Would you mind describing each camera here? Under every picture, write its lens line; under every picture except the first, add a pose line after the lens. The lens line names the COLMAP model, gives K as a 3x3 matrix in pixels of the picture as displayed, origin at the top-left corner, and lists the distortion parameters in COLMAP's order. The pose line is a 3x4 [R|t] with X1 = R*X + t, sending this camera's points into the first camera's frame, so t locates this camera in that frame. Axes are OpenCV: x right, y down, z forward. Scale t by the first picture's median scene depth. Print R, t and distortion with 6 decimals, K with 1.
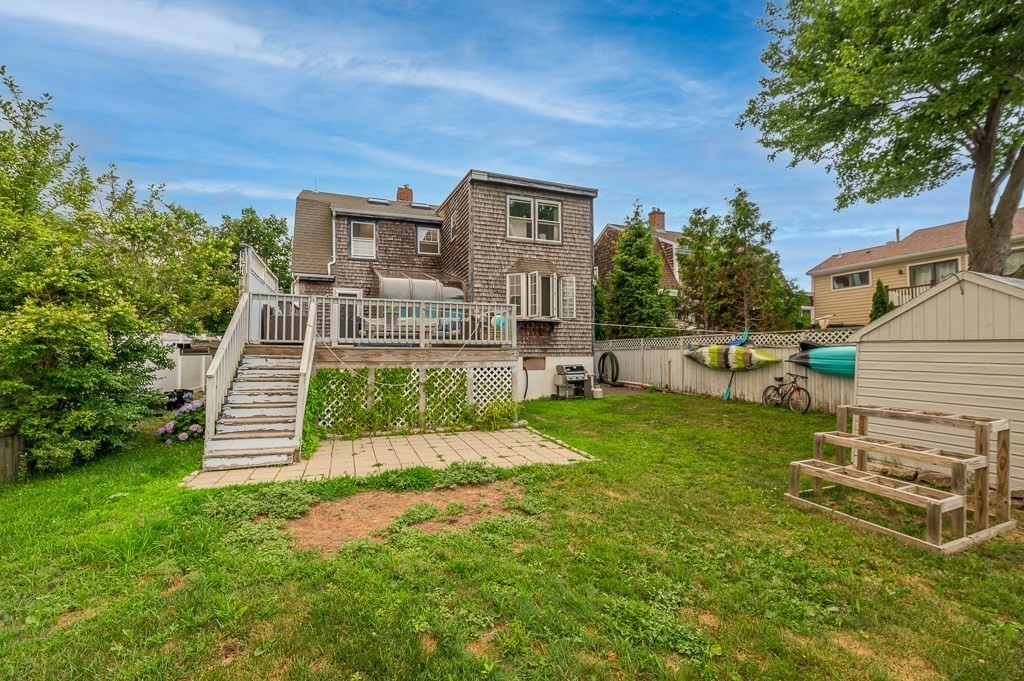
lens RADIAL K [[444.9, 0, 515.7], [0, 444.9, 343.3], [0, 0, 1]] dist [-0.001400, -0.000392]
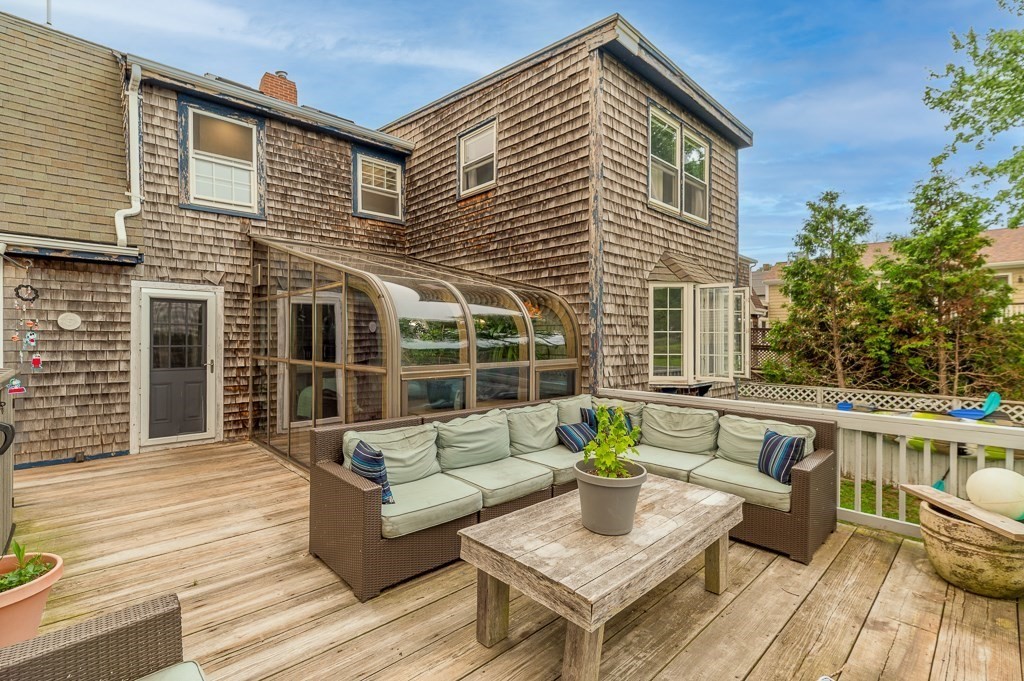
lens RADIAL K [[465.2, 0, 512.0], [0, 465.2, 340.5], [0, 0, 1]] dist [-0.001350, -0.000349]
pose [[0.913321, 0.000090, 0.407241, -0.279252], [-0.013996, 0.999416, 0.031167, -0.091213], [-0.407000, -0.034166, 0.912789, 0.519173]]
